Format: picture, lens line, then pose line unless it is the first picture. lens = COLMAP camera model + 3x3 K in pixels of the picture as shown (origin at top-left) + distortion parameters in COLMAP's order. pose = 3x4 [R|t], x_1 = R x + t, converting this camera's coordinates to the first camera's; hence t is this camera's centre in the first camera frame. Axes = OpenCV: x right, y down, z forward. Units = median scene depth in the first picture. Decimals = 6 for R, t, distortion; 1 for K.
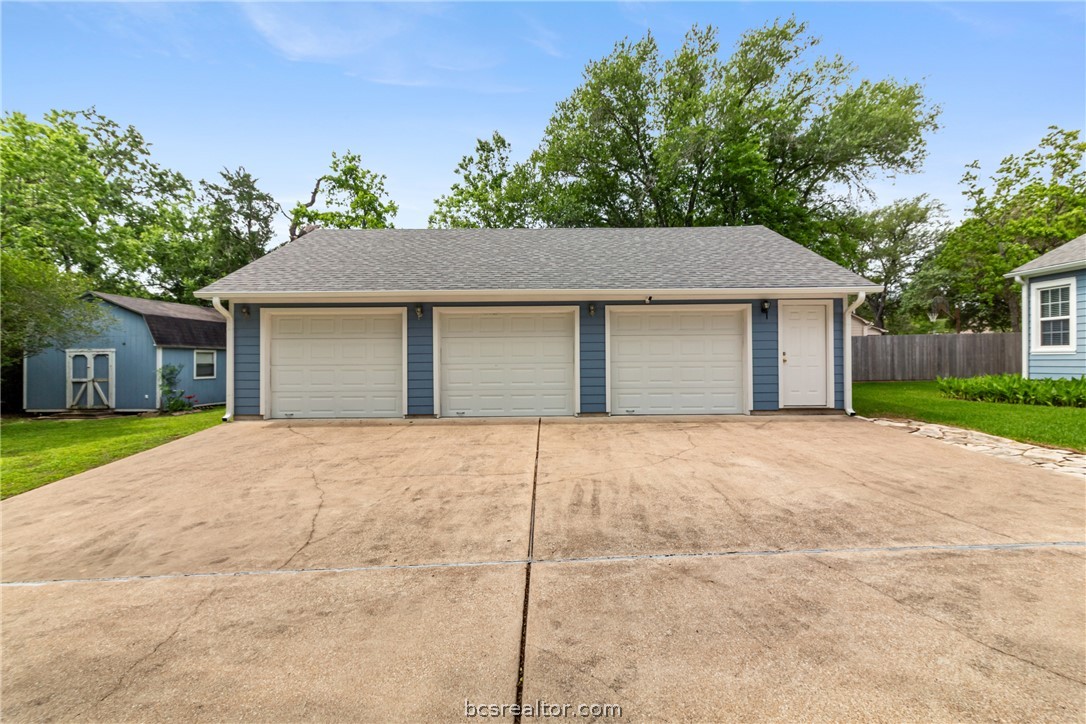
lens RADIAL K [[501.0, 0, 555.1], [0, 501.0, 360.6], [0, 0, 1]] dist [0.009444, 0.000013]
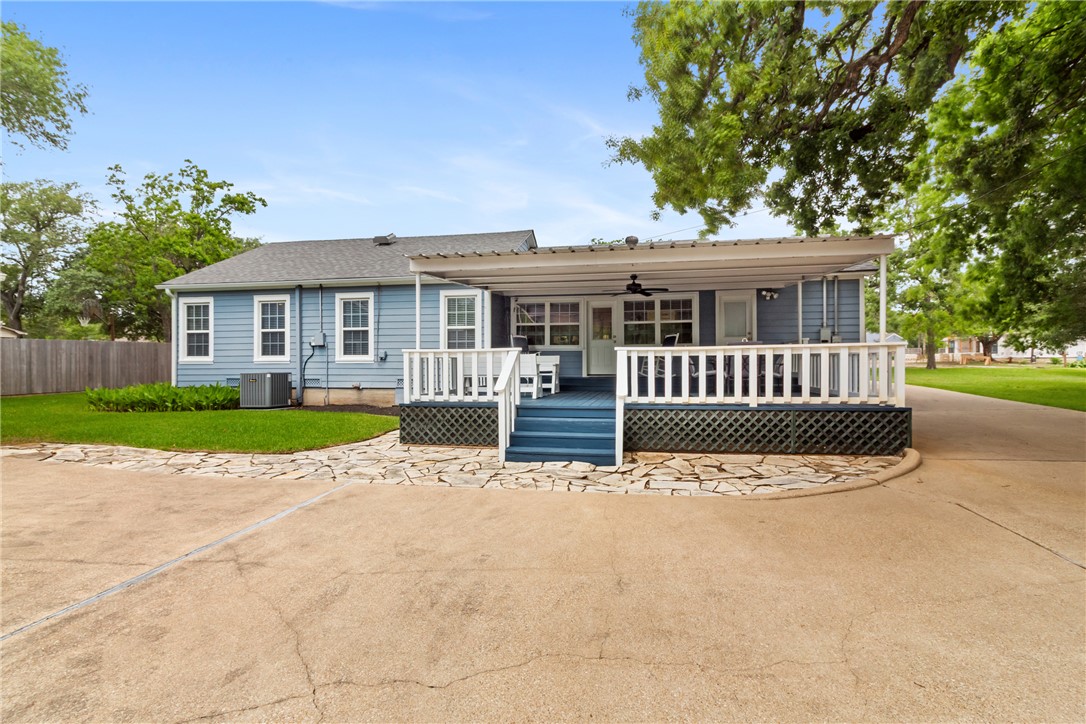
lens RADIAL K [[507.8, 0, 543.0], [0, 507.8, 362.0], [0, 0, 1]] dist [0.004757, 0.000306]
pose [[0.198119, 0.009478, 0.980132, 0.038483], [0.004015, 0.999937, -0.010481, -0.001488], [-0.980170, 0.006012, 0.198068, 0.031072]]
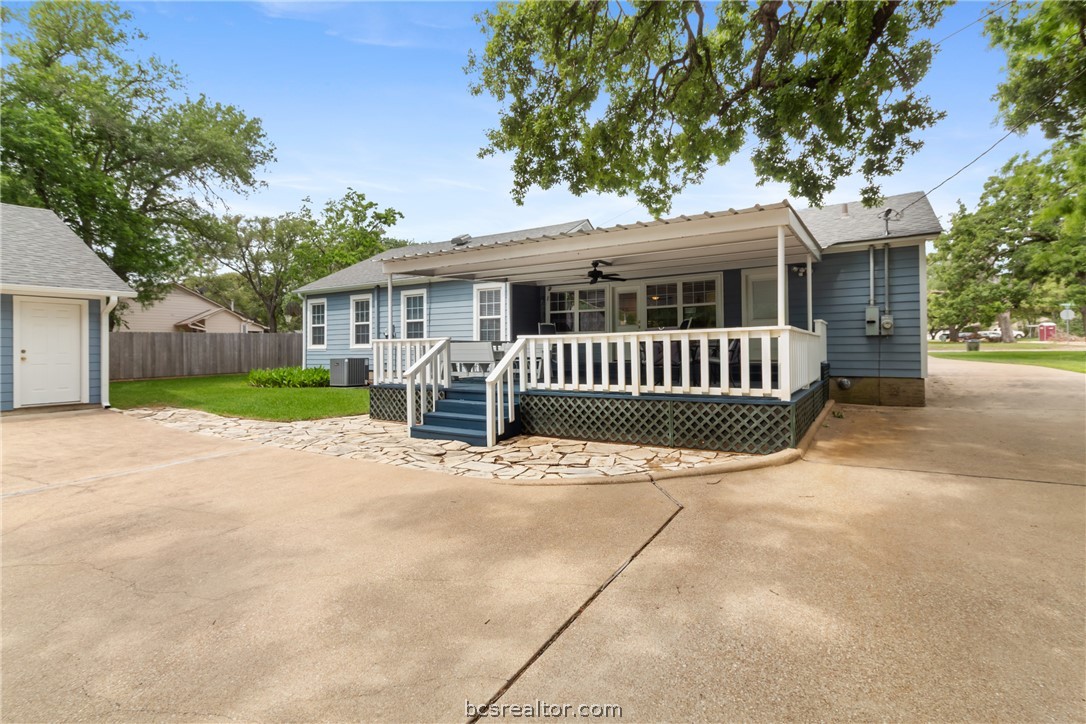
lens RADIAL K [[499.6, 0, 541.5], [0, 499.6, 350.1], [0, 0, 1]] dist [0.003697, 0.000545]
pose [[0.531473, 0.000243, 0.847075, 0.127228], [0.006677, 0.999968, -0.004476, -0.003801], [-0.847049, 0.008035, 0.531454, -0.270523]]
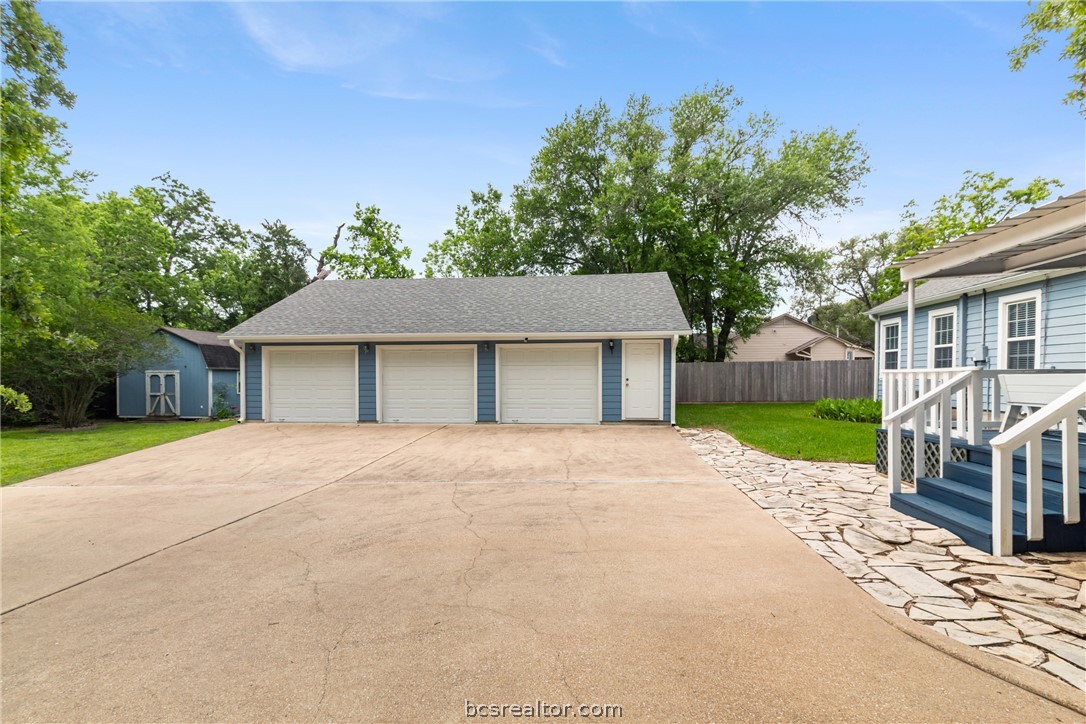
lens RADIAL K [[509.9, 0, 553.9], [0, 509.9, 380.1], [0, 0, 1]] dist [0.002095, 0.000372]
pose [[0.994633, 0.006785, -0.103248, 0.303775], [-0.006373, 0.999970, 0.004321, -0.012658], [0.103274, -0.003640, 0.994646, -0.285981]]
